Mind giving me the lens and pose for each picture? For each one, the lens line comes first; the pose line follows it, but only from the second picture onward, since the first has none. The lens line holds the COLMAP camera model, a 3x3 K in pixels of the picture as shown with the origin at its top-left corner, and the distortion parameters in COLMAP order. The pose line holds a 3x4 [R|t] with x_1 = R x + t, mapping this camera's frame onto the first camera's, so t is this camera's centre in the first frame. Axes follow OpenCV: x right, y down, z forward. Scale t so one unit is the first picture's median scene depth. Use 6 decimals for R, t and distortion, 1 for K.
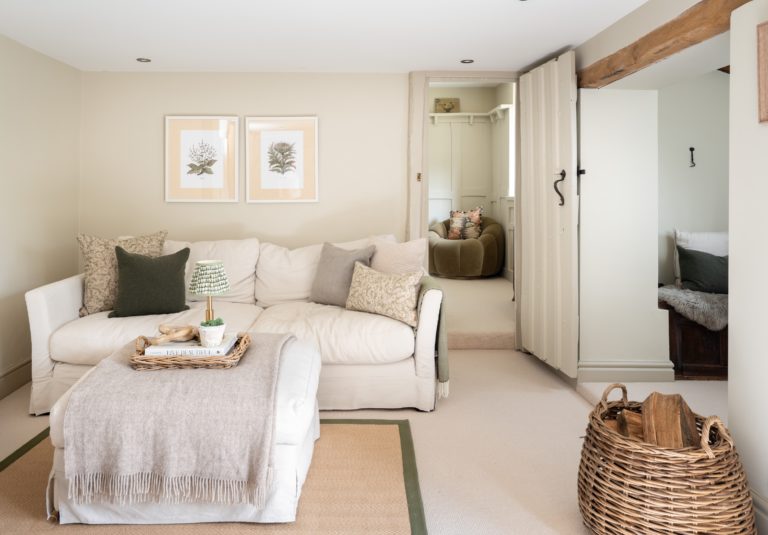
lens RADIAL K [[558.0, 0, 383.0], [0, 558.0, 180.7], [0, 0, 1]] dist [-0.003429, 0.000510]
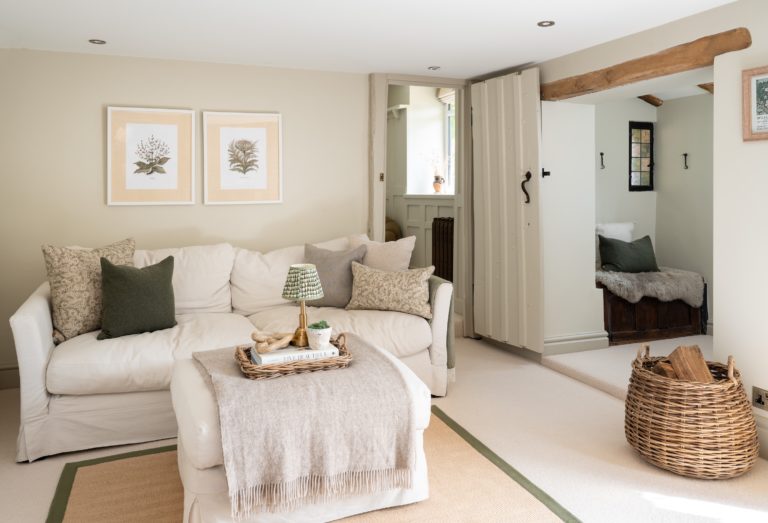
lens RADIAL K [[603.0, 0, 385.5], [0, 603.0, 179.0], [0, 0, 1]] dist [-0.000350, -0.002486]
pose [[0.931137, -0.000495, 0.364670, -0.404326], [-0.001505, 0.999985, 0.005200, -0.010600], [-0.364667, -0.005391, 0.931122, -0.037485]]
